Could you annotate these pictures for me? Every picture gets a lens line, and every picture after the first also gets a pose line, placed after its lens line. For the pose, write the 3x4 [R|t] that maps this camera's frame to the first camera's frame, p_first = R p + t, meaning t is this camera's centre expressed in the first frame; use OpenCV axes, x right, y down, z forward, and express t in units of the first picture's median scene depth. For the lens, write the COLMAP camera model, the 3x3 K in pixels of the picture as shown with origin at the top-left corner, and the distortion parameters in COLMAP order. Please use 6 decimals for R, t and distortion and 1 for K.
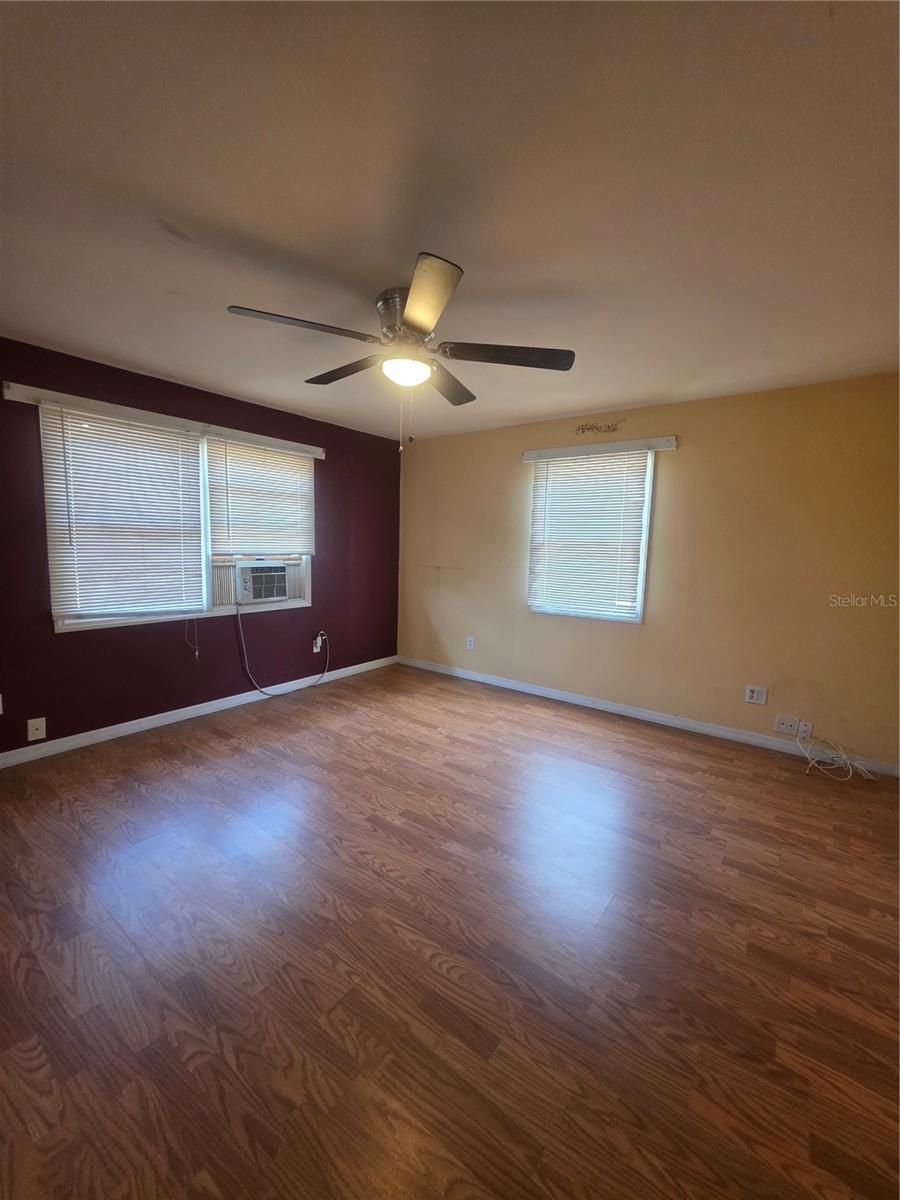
lens RADIAL K [[503.4, 0, 450.1], [0, 503.4, 600.5], [0, 0, 1]] dist [-0.003092, 0.000668]
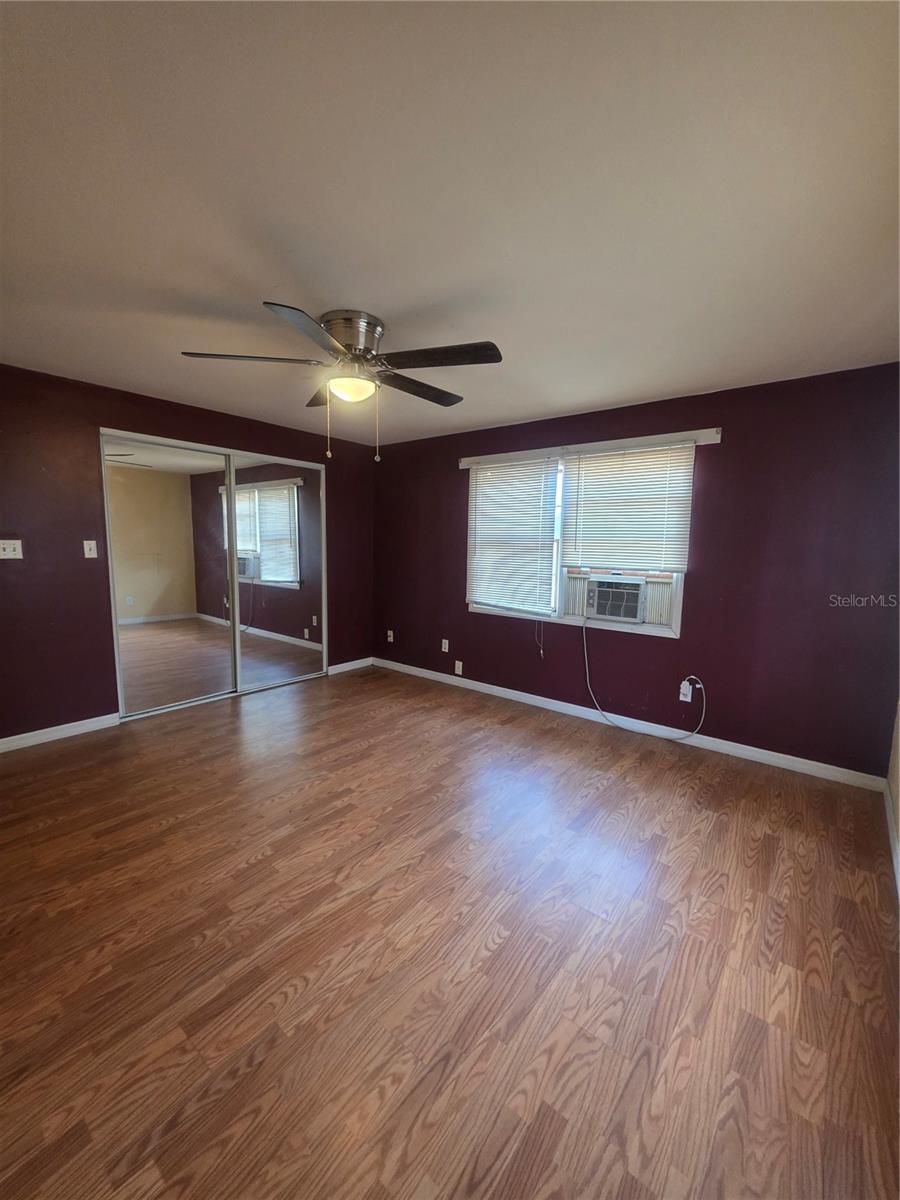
lens RADIAL K [[503.4, 0, 450.9], [0, 503.4, 604.2], [0, 0, 1]] dist [-0.003092, 0.000668]
pose [[-0.077899, 0.092595, -0.992652, 0.591658], [-0.133432, 0.985751, 0.102423, -0.084720], [0.987992, 0.140430, -0.064434, 0.799178]]
